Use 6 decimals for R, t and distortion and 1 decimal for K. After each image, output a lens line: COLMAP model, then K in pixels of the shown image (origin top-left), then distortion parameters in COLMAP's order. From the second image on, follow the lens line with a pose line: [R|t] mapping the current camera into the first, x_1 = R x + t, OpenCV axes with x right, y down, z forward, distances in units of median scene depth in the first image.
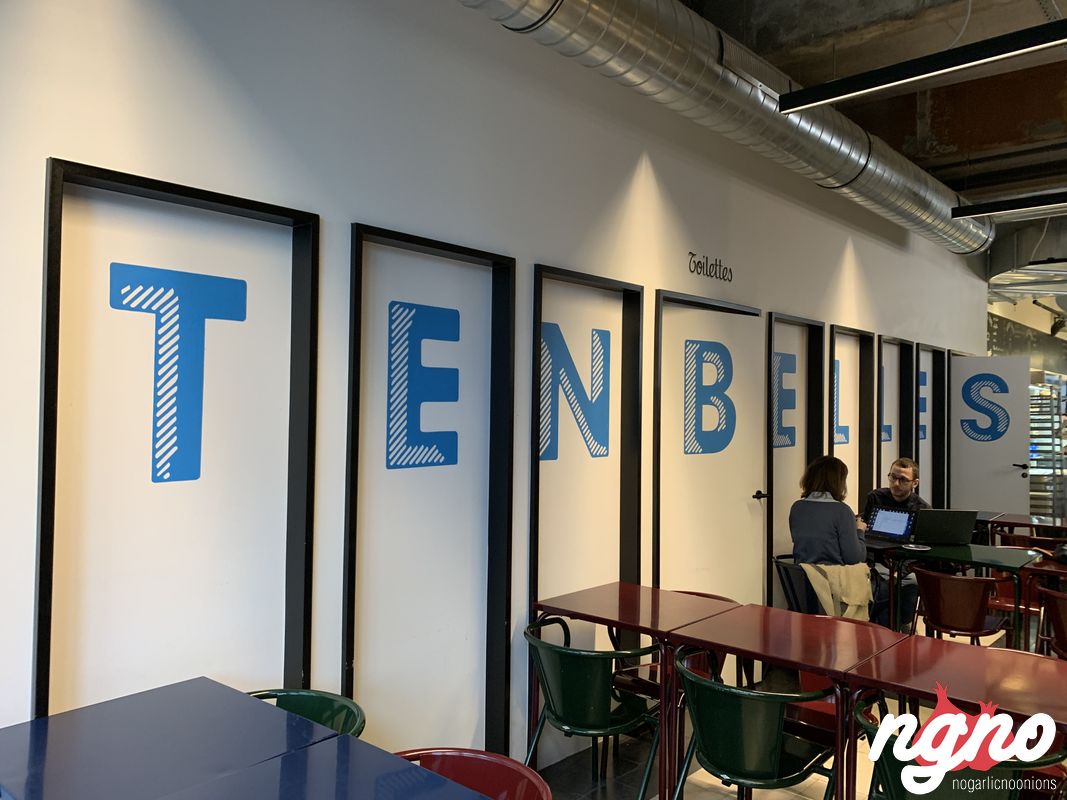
lens RADIAL K [[810.8, 0, 532.3], [0, 810.8, 401.1], [0, 0, 1]] dist [-0.002145, -0.031010]
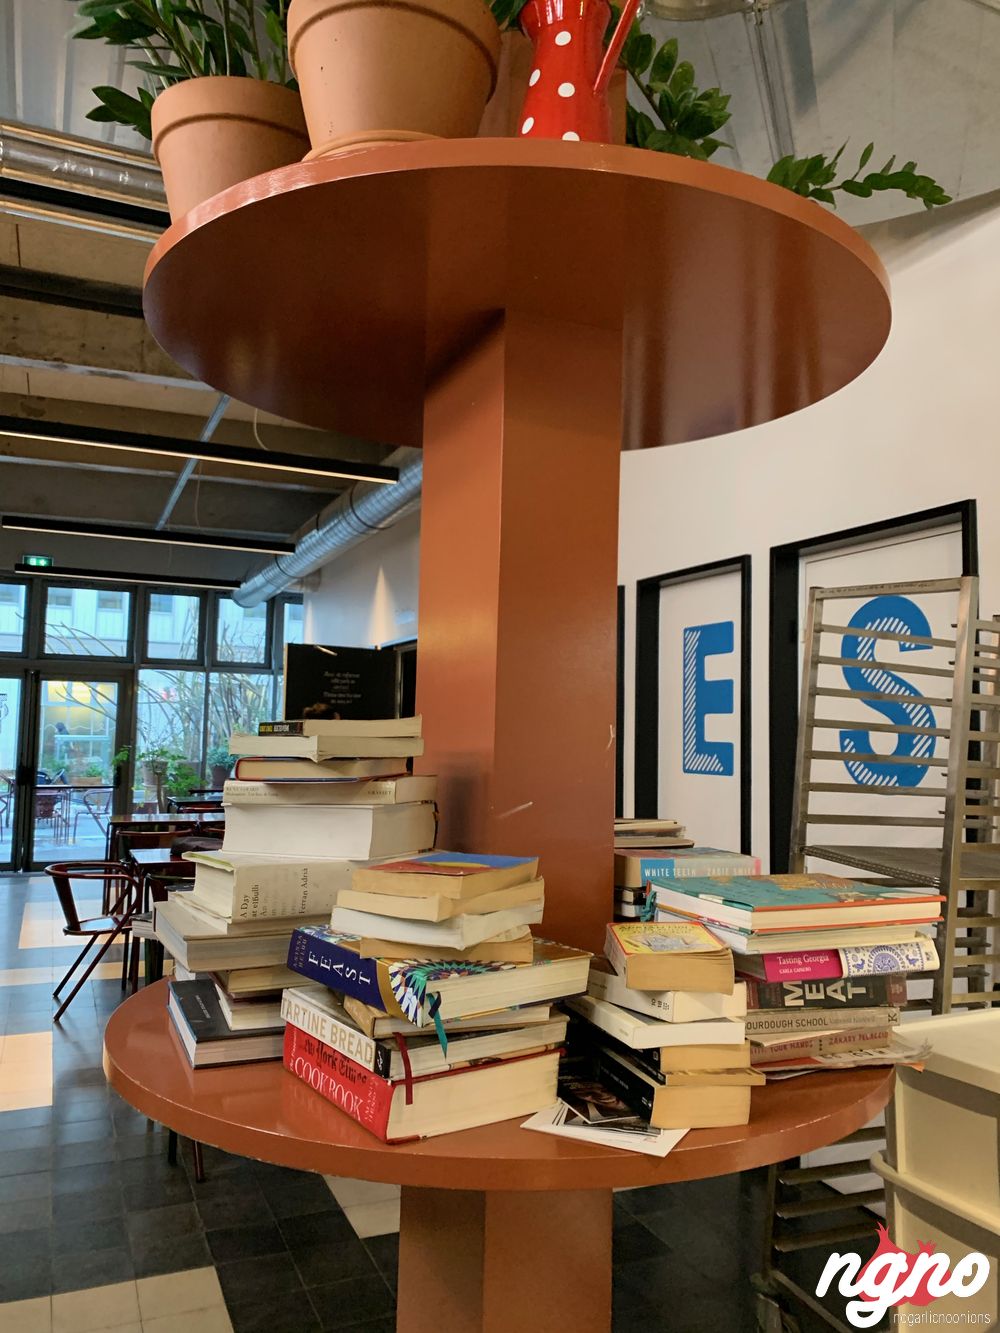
lens RADIAL K [[1012.9, 0, 497.7], [0, 1012.9, 662.2], [0, 0, 1]] dist [-0.002145, -0.031010]
pose [[-0.406450, -0.071966, -0.910835, 1.207887], [-0.010263, 0.997190, -0.074210, 0.035355], [0.913616, -0.020815, -0.406046, 1.291545]]
